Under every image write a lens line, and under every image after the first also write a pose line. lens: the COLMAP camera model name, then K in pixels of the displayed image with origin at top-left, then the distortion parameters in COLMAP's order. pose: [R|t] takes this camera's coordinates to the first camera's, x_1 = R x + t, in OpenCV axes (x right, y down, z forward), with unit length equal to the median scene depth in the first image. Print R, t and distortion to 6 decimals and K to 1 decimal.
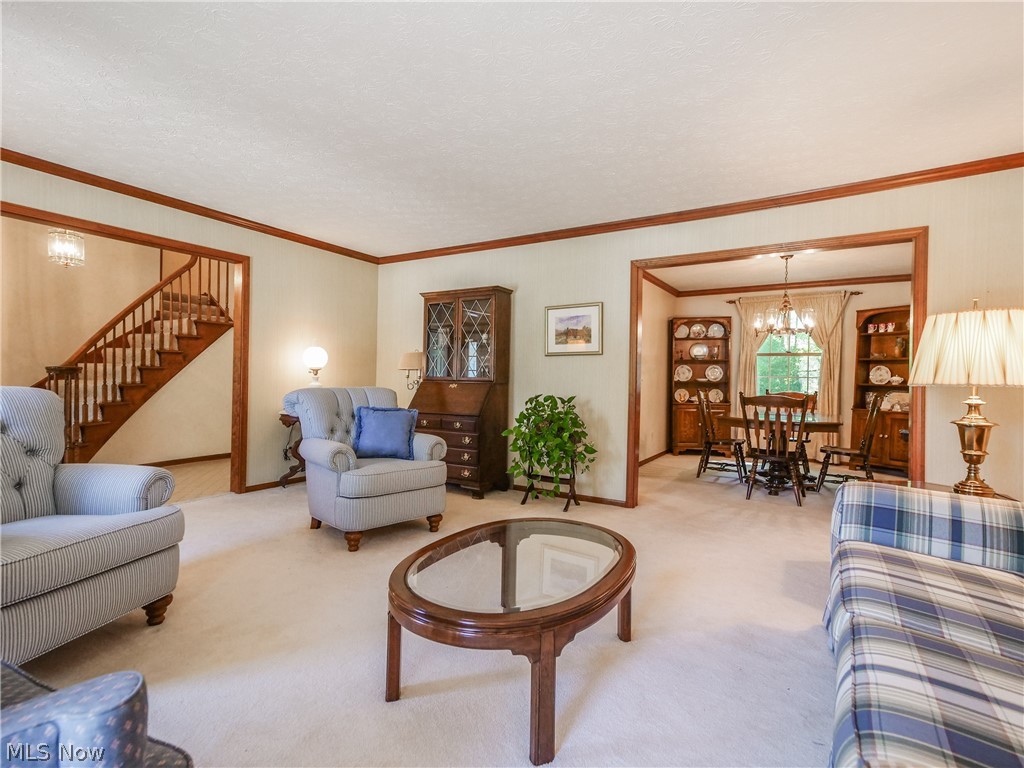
lens RADIAL K [[480.7, 0, 520.8], [0, 480.7, 383.2], [0, 0, 1]] dist [0.000285, -0.000149]
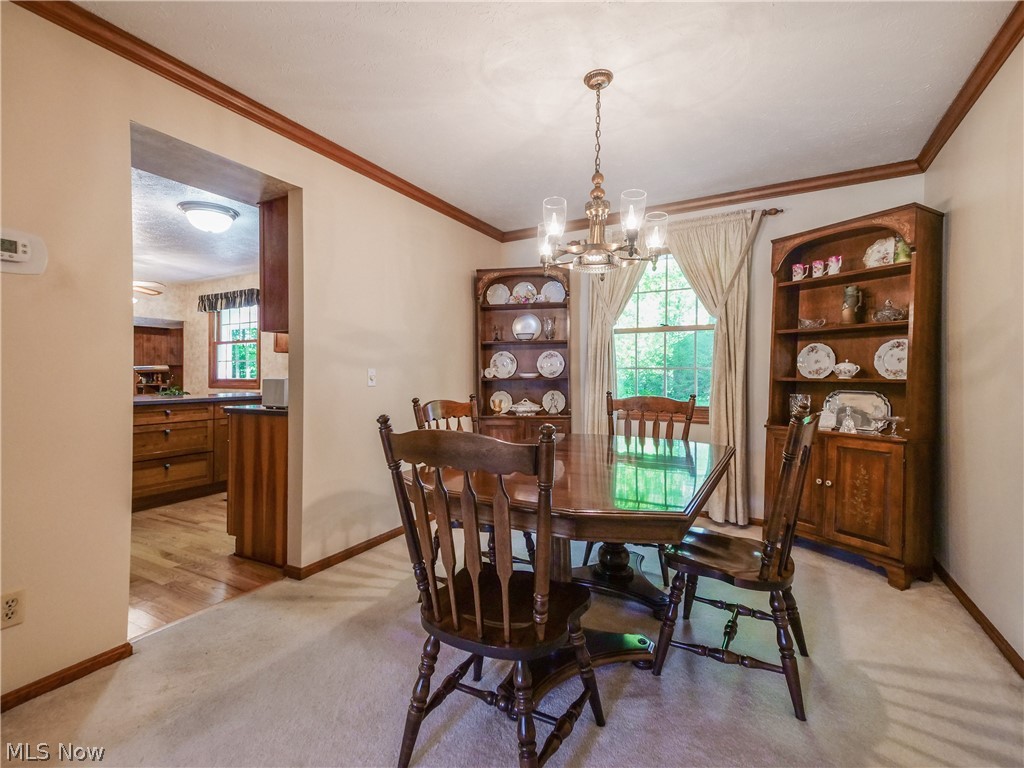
lens RADIAL K [[480.7, 0, 504.1], [0, 480.7, 383.3], [0, 0, 1]] dist [0.000285, -0.000149]
pose [[0.997904, -0.018958, 0.061866, 0.364568], [0.018539, 0.999801, 0.007334, -0.002435], [-0.061992, -0.006171, 0.998058, 0.483503]]
